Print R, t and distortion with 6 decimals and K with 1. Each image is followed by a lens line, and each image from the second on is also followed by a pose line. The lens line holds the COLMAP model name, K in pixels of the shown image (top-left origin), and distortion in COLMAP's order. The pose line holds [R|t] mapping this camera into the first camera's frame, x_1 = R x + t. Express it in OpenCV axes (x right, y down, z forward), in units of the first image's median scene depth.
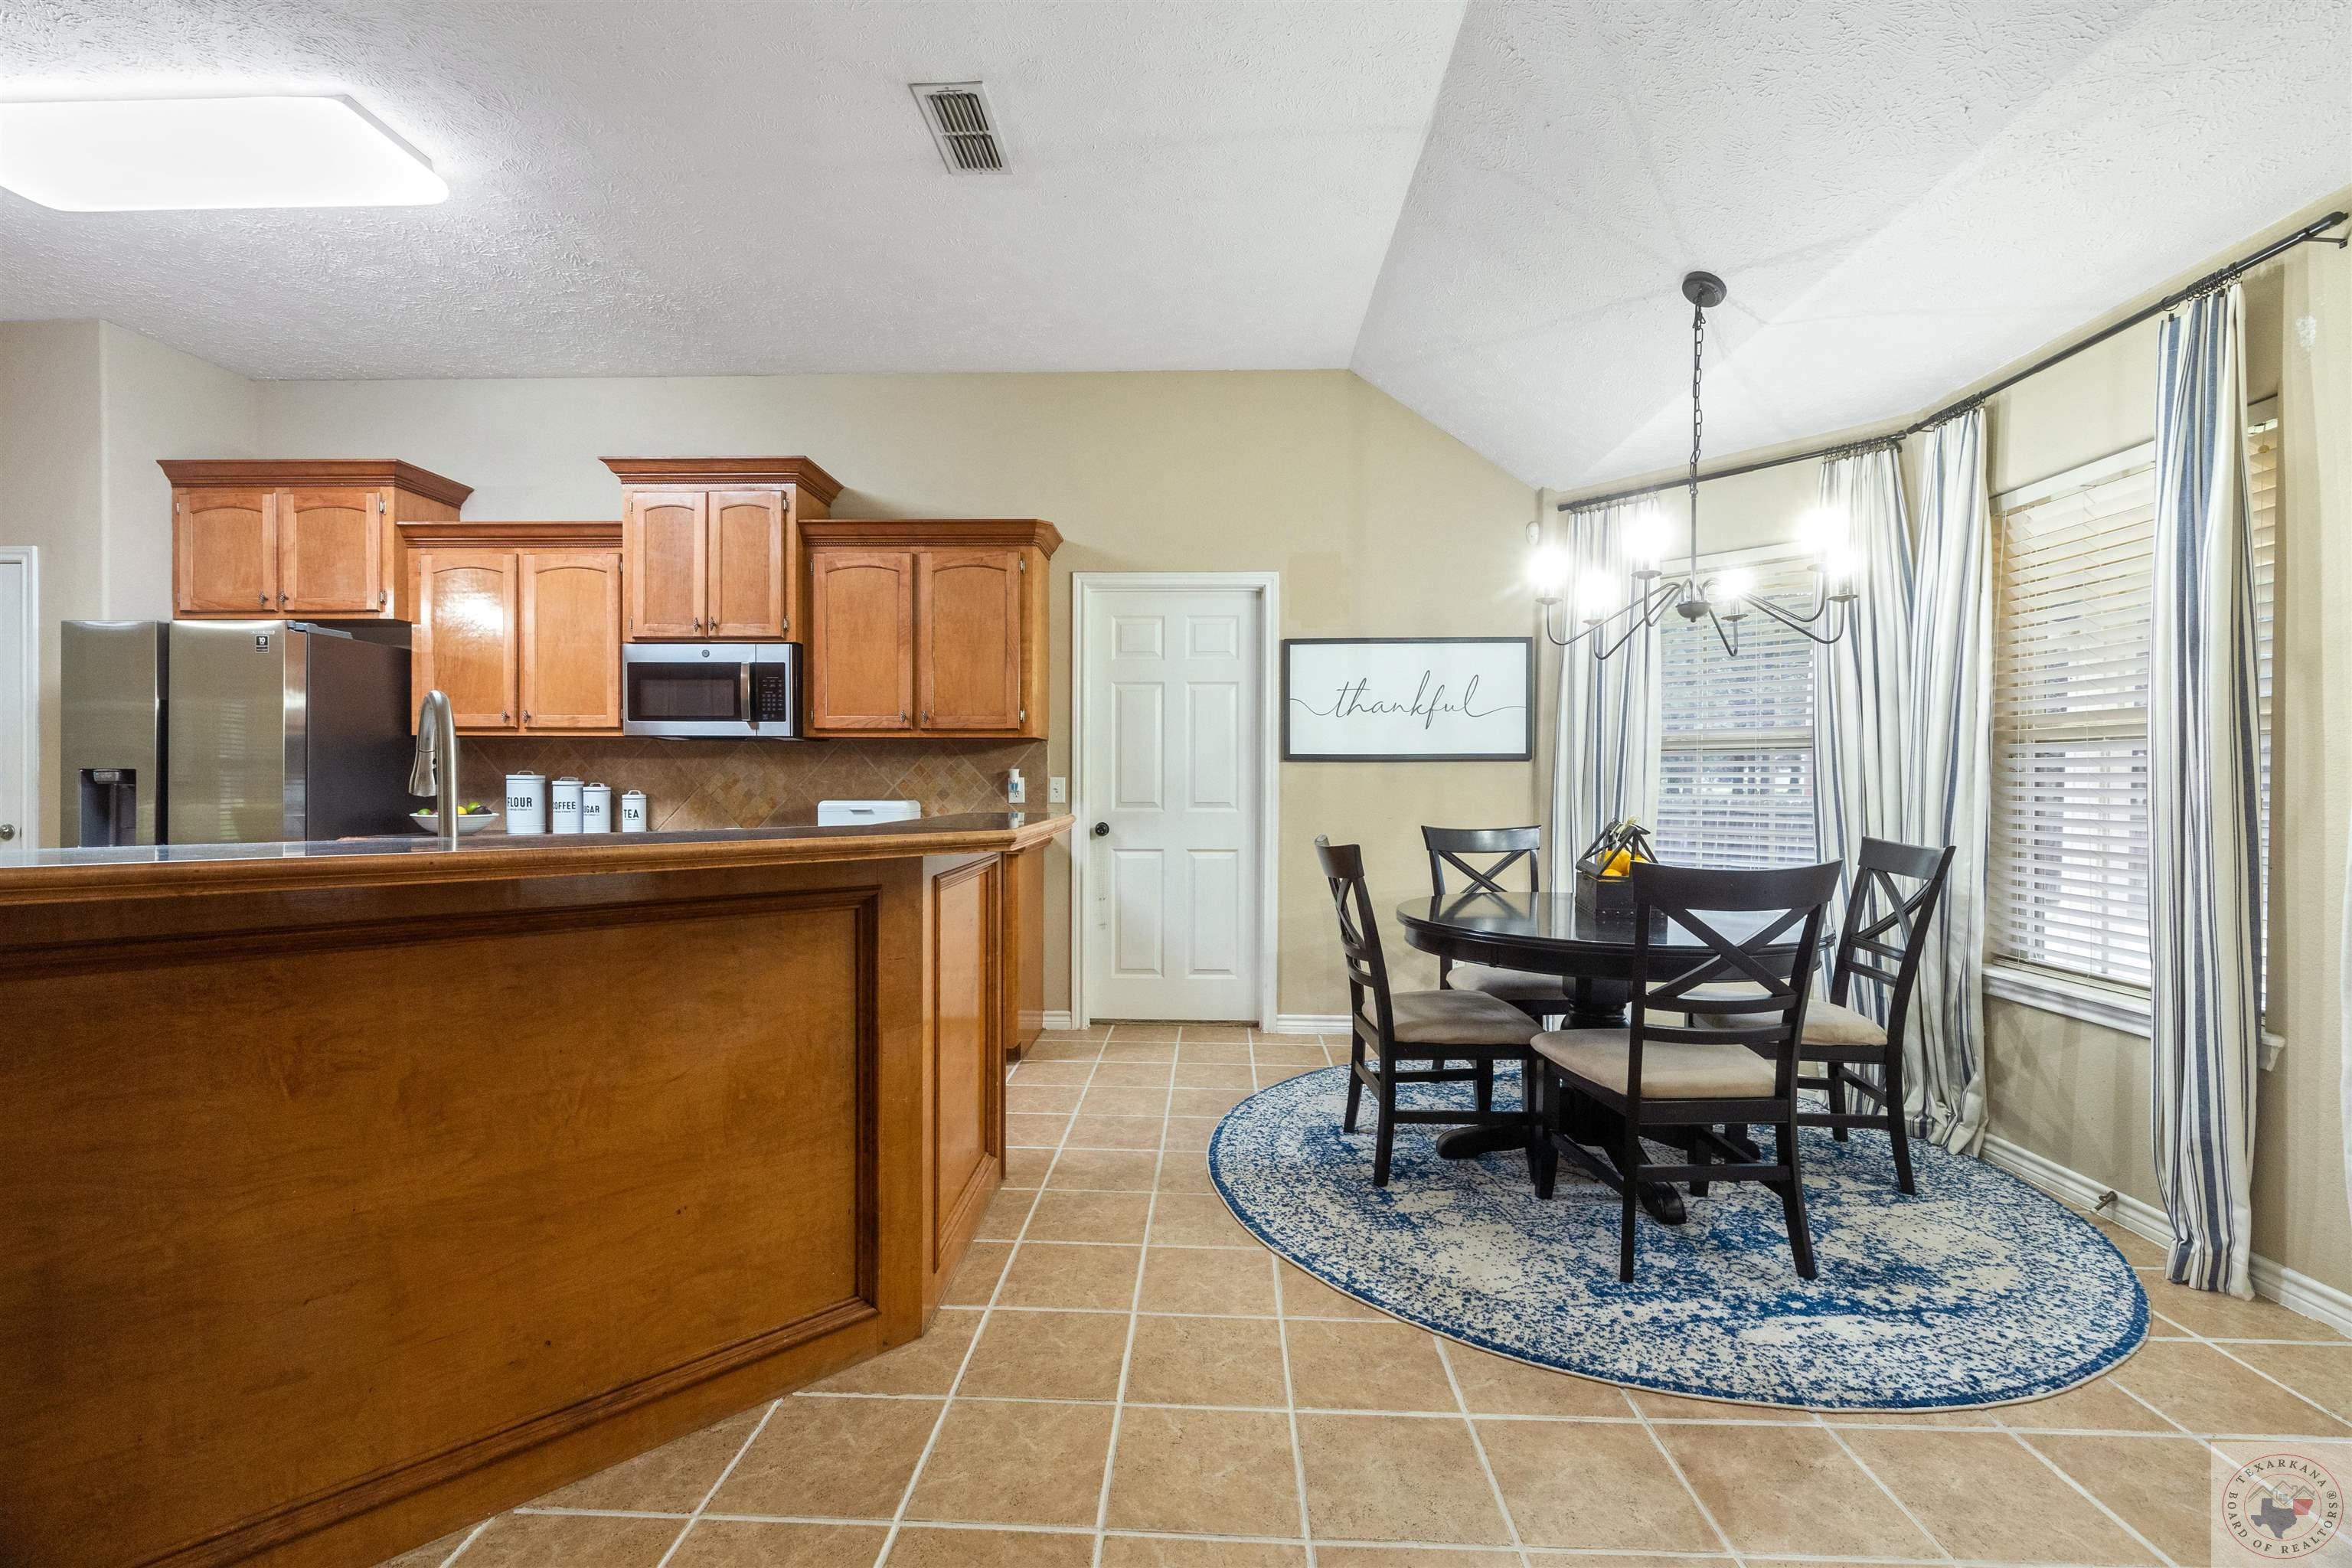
lens RADIAL K [[1046.9, 0, 1176.0], [0, 1046.9, 784.0], [0, 0, 1]] dist [0.001528, -0.000056]
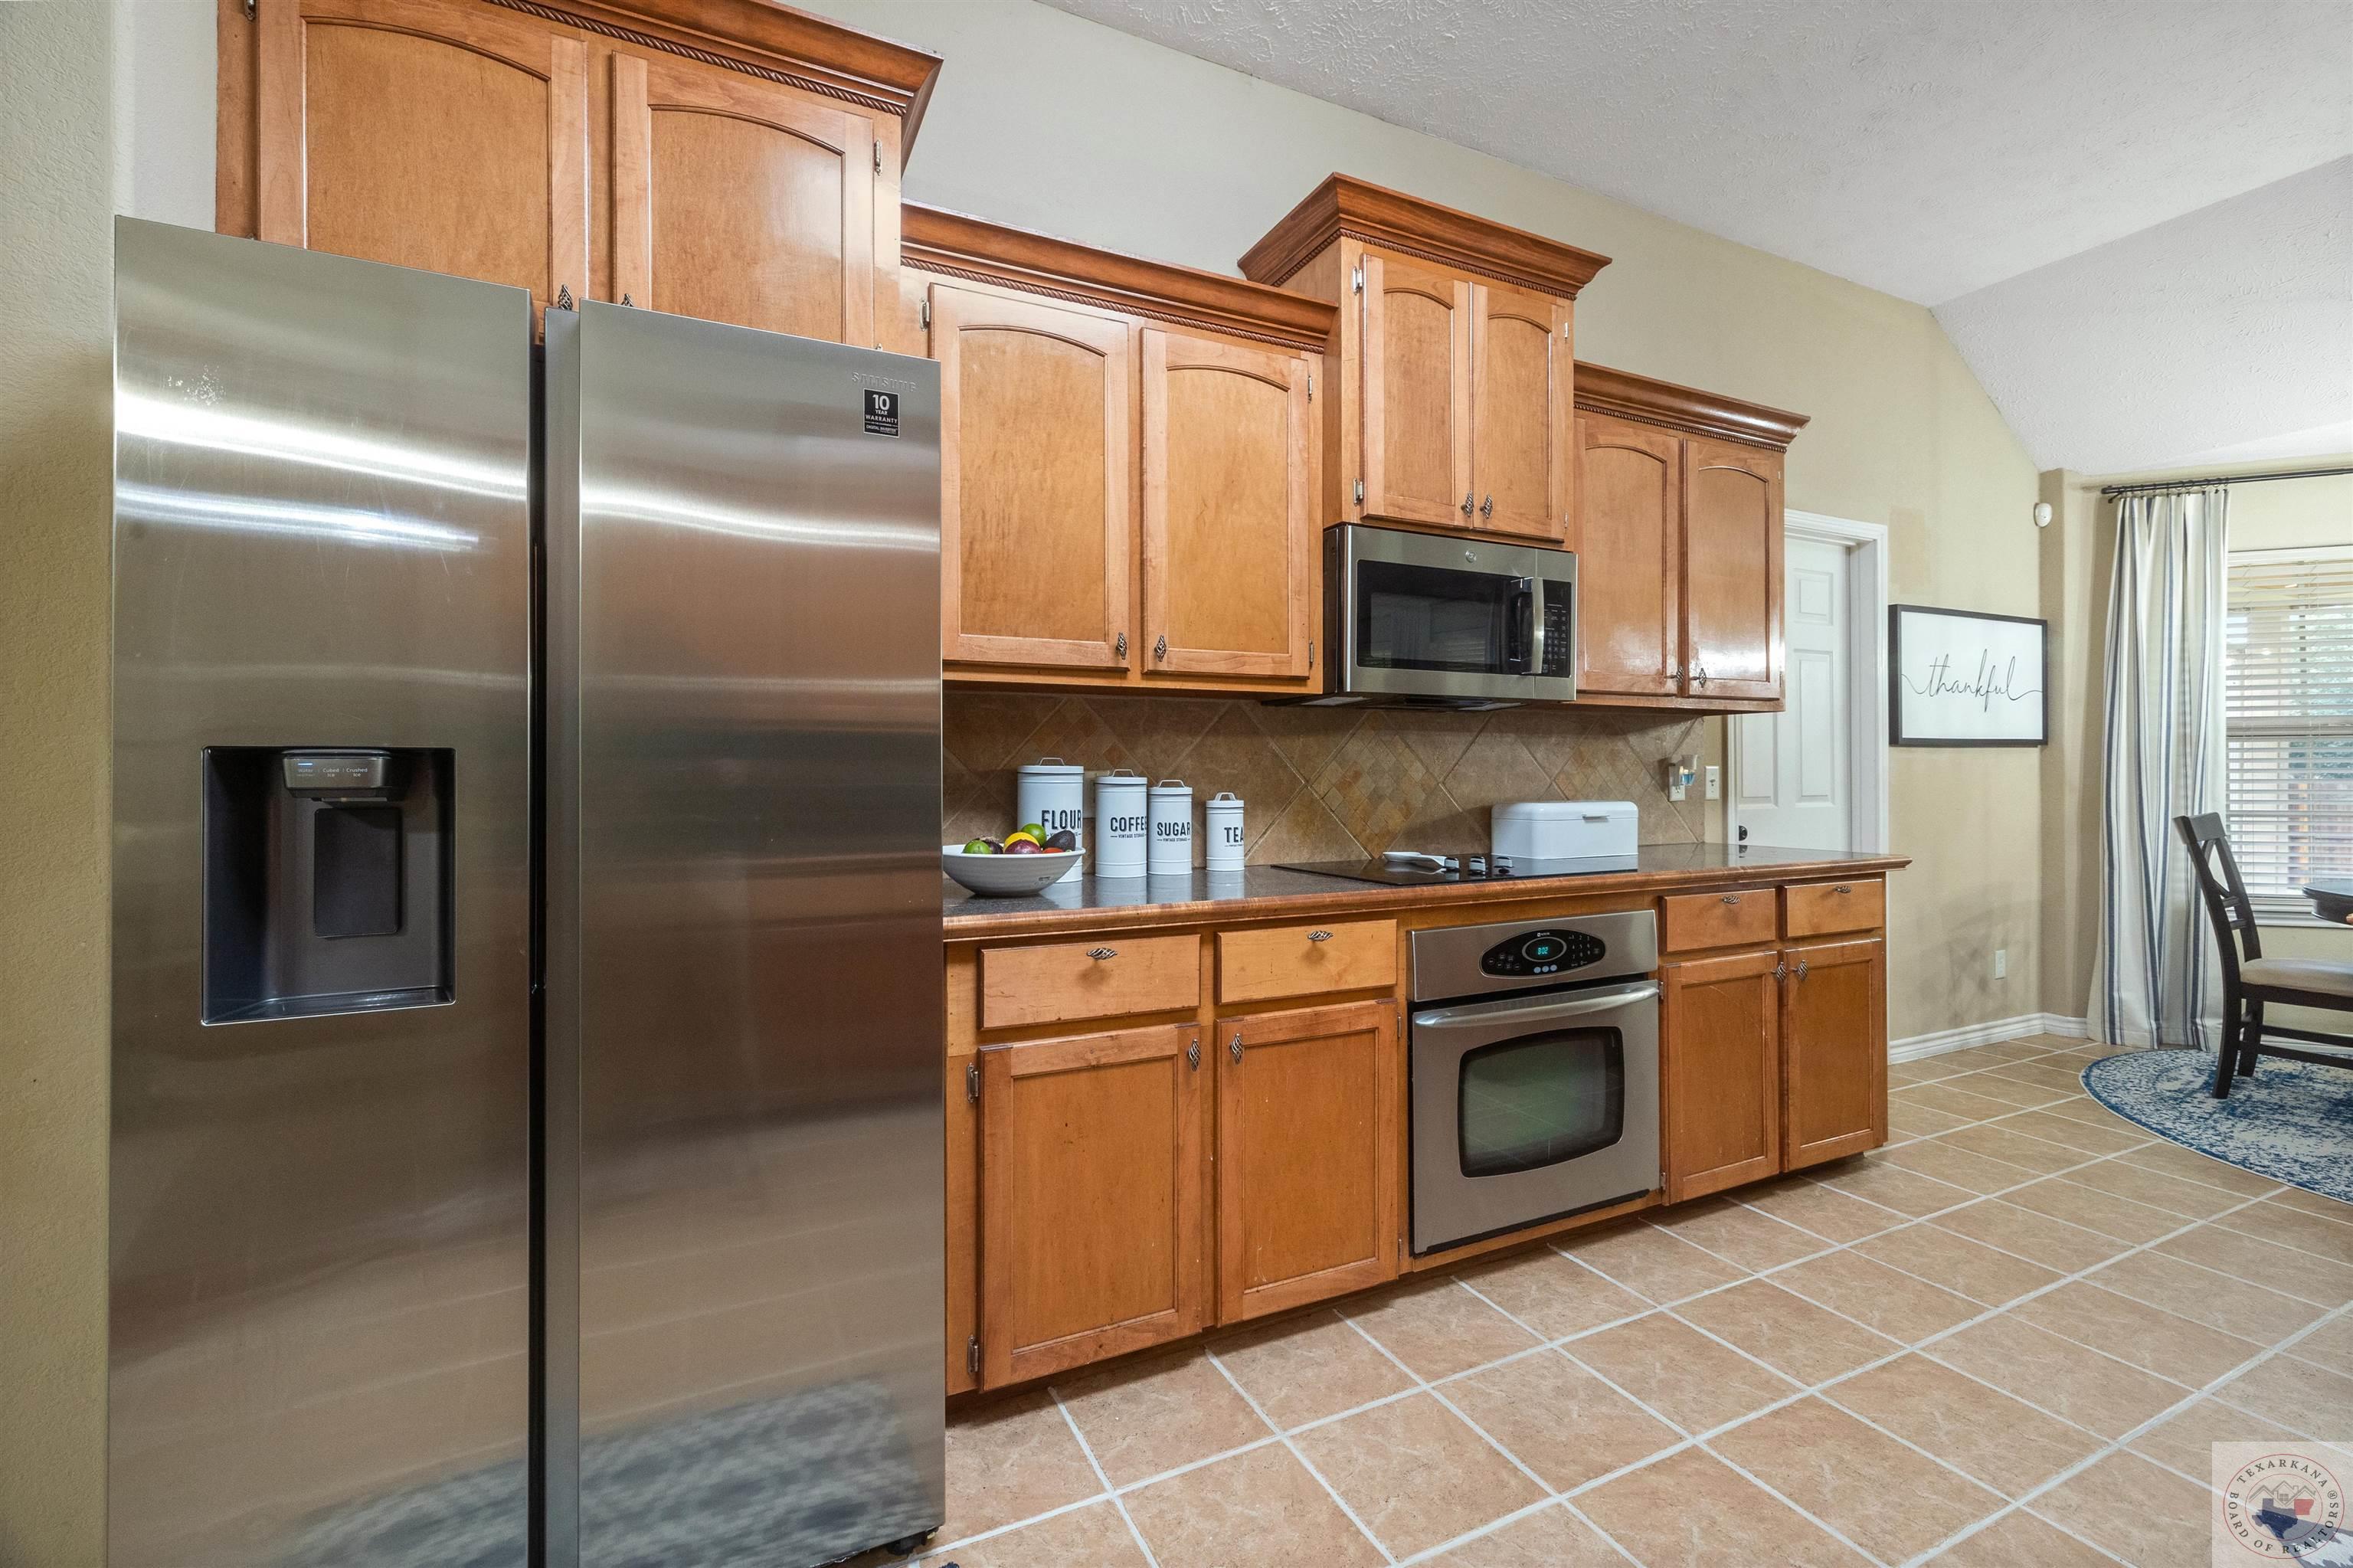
lens RADIAL K [[1005.1, 0, 1173.1], [0, 1005.1, 769.9], [0, 0, 1]] dist [0.001991, 0.000189]
pose [[0.885574, -0.005594, 0.464466, -0.807839], [0.008637, 0.999953, -0.004424, -0.003884], [-0.464419, 0.007930, 0.885580, 0.546507]]
